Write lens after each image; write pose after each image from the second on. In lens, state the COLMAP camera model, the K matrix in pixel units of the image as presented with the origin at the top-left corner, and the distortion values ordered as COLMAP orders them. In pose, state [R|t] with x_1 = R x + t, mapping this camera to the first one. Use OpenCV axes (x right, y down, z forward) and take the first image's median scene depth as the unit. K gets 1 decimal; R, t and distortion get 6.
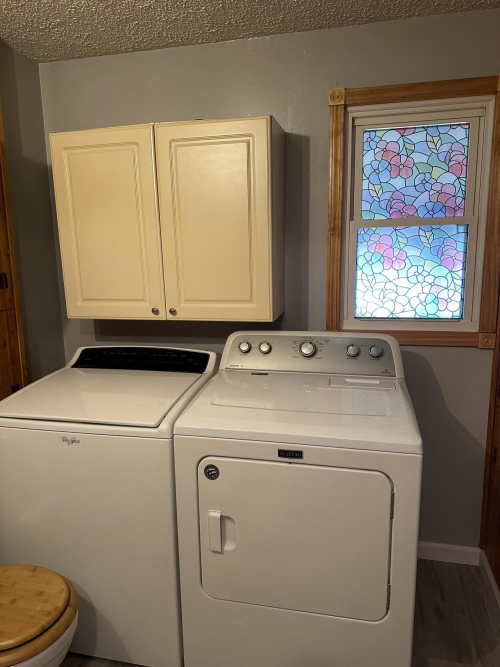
lens RADIAL K [[473.9, 0, 250.4], [0, 473.9, 333.4], [0, 0, 1]] dist [0.034358, -0.031439]
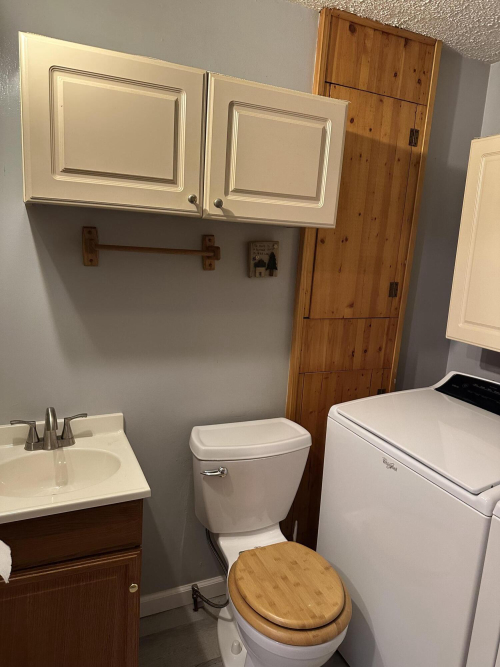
lens RADIAL K [[473.9, 0, 250.3], [0, 473.9, 333.9], [0, 0, 1]] dist [0.034358, -0.031439]
pose [[0.607264, 0.209128, -0.766483, 0.101908], [-0.213416, 0.972216, 0.096177, -0.048980], [0.765300, 0.105175, 0.635023, 0.118182]]
